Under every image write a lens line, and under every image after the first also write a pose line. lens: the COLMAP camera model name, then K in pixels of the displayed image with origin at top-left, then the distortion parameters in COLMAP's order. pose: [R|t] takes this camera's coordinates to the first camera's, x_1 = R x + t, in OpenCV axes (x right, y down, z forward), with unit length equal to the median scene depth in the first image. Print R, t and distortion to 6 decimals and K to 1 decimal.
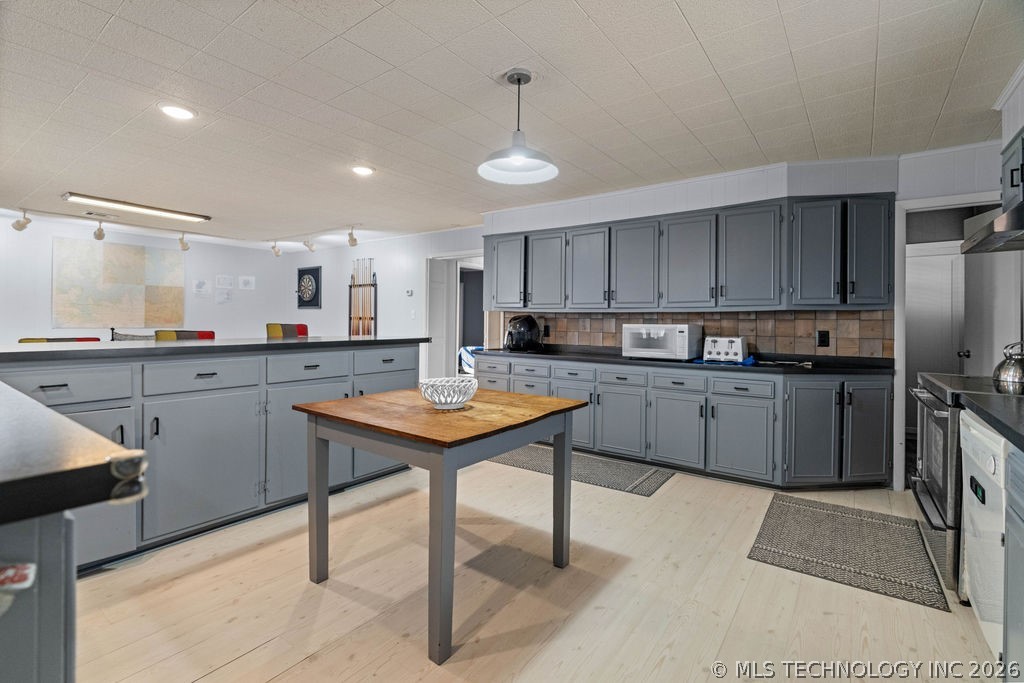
lens RADIAL K [[471.0, 0, 514.4], [0, 471.0, 322.3], [0, 0, 1]] dist [-0.009104, 0.004702]
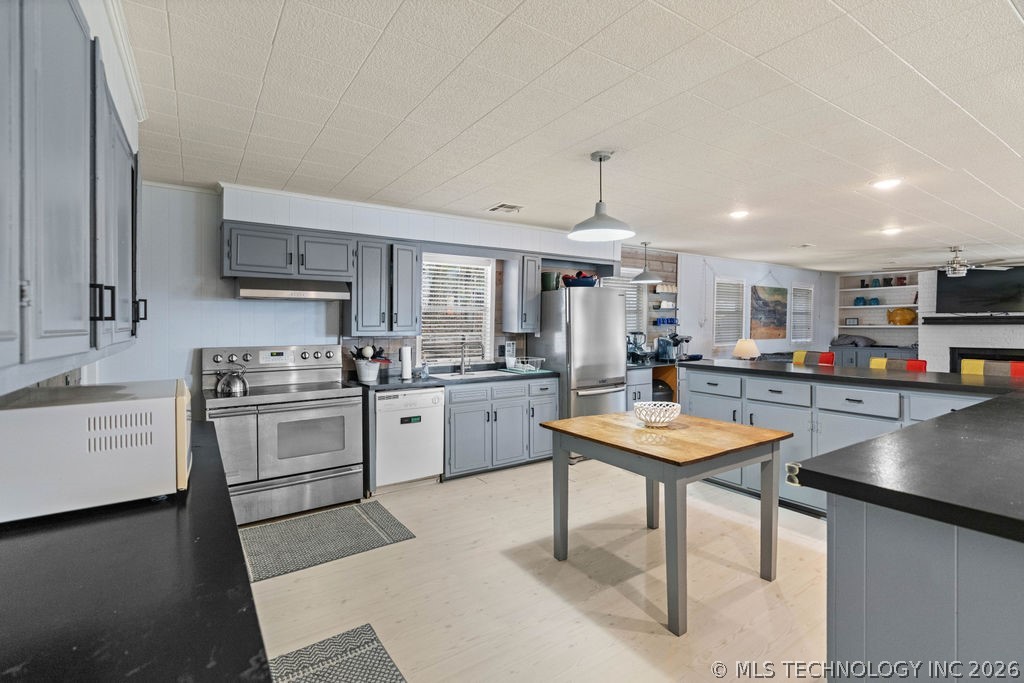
lens RADIAL K [[471.0, 0, 507.6], [0, 471.0, 328.8], [0, 0, 1]] dist [-0.009104, 0.004702]
pose [[-0.939323, -0.013983, 0.342749, -0.111727], [-0.011076, 0.999884, 0.010439, -0.055590], [-0.342855, 0.006010, -0.939369, 1.356684]]
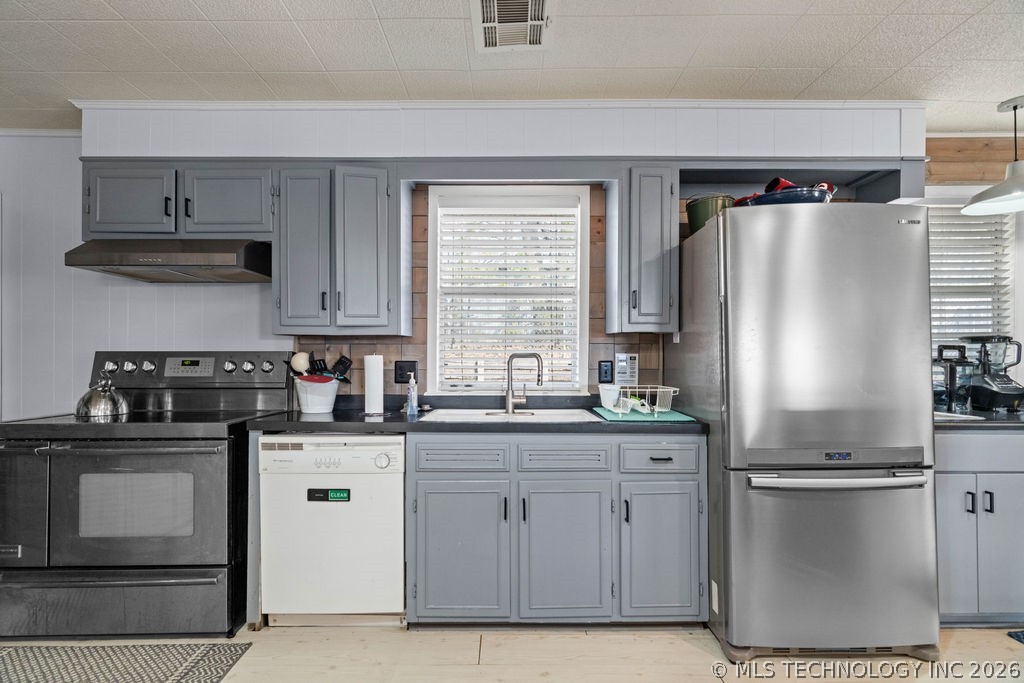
lens RADIAL K [[462.5, 0, 511.0], [0, 462.5, 356.3], [0, 0, 1]] dist [-0.008383, 0.002144]
pose [[-0.593925, -0.002670, 0.804516, -0.093555], [-0.008989, 0.999954, -0.003317, 0.003827], [-0.804470, -0.009201, -0.593922, 0.594577]]
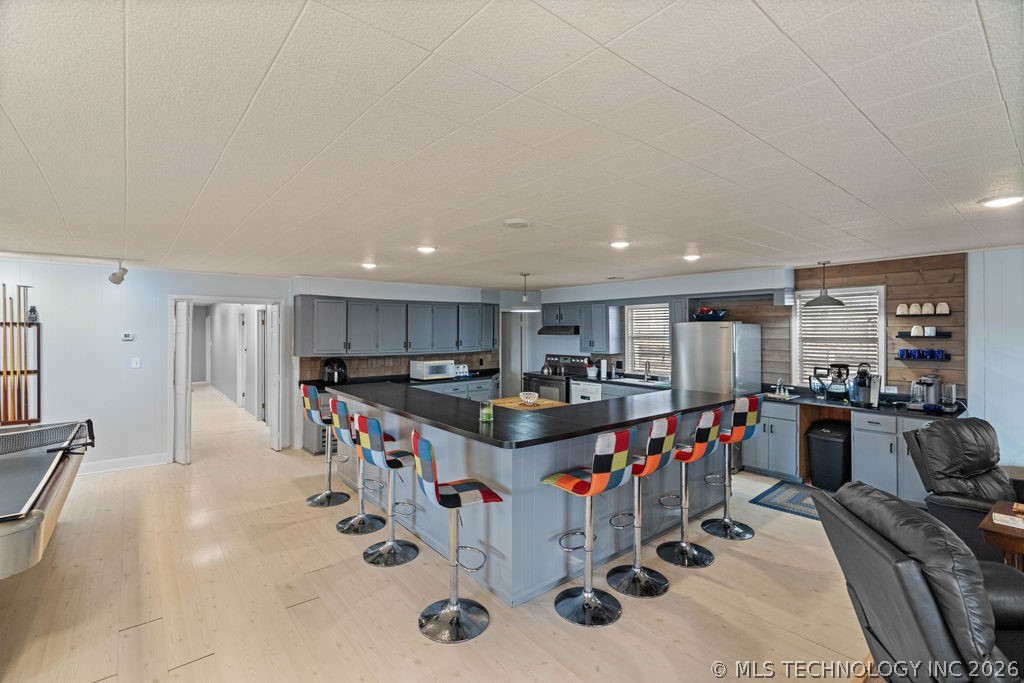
lens RADIAL K [[471.0, 0, 510.8], [0, 471.0, 334.4], [0, 0, 1]] dist [-0.009104, 0.004702]
pose [[0.258430, -0.022680, 0.965764, -1.543244], [0.001730, 0.999734, 0.023014, -0.154072], [-0.966029, -0.004276, 0.258400, 0.242303]]
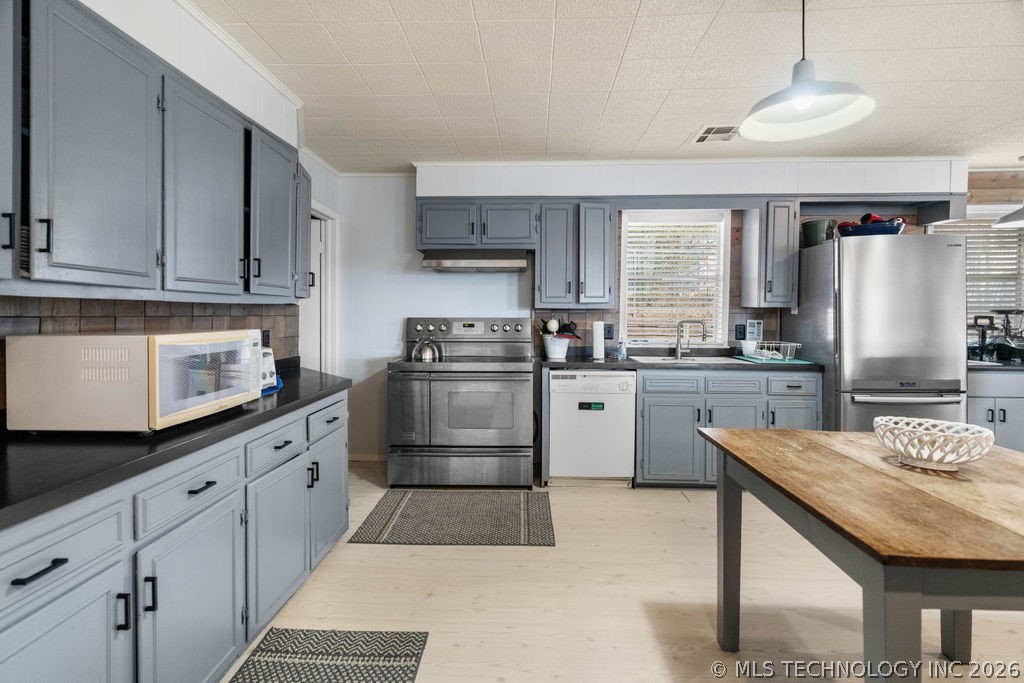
lens RADIAL K [[471.0, 0, 511.6], [0, 471.0, 317.3], [0, 0, 1]] dist [-0.009104, 0.004702]
pose [[-0.555939, -0.019338, 0.830998, -0.205902], [-0.012313, 0.999811, 0.015030, -0.019068], [-0.831132, -0.001876, -0.556072, 1.068727]]
